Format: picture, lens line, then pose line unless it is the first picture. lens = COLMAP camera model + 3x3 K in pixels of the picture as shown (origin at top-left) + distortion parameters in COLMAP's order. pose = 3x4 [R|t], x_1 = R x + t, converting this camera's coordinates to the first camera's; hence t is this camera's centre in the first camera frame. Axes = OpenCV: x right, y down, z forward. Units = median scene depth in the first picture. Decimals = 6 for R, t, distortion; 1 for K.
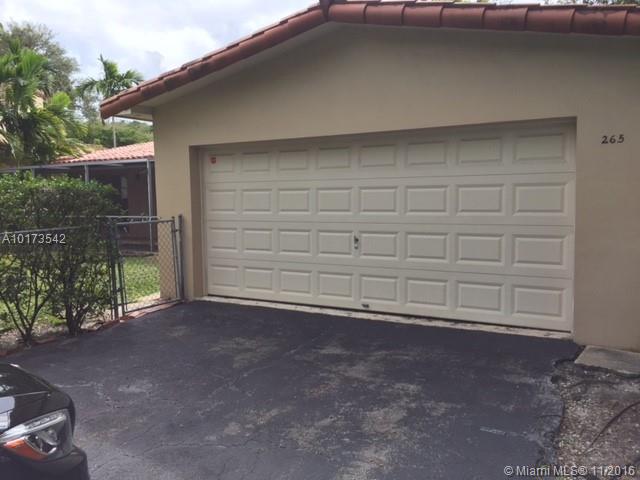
lens RADIAL K [[555.6, 0, 321.8], [0, 555.6, 240.9], [0, 0, 1]] dist [0.052415, 0.002213]
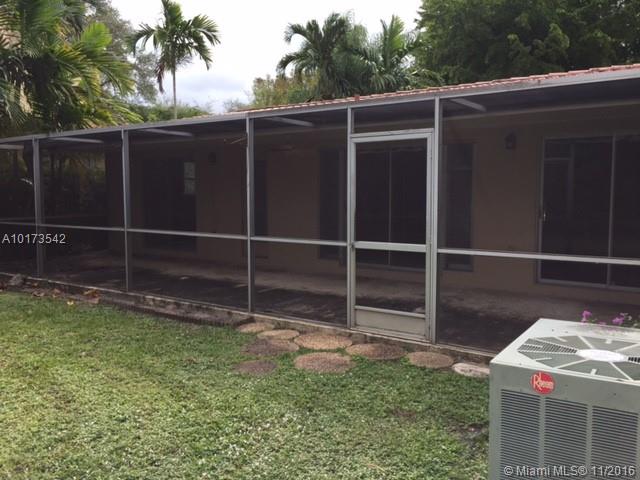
lens RADIAL K [[555.6, 0, 318.4], [0, 555.6, 238.8], [0, 0, 1]] dist [0.052415, 0.002213]
pose [[0.995199, 0.026315, -0.094272, -0.122053], [-0.026201, 0.999654, 0.002446, -0.026334], [0.094304, 0.000036, 0.995543, 0.320423]]
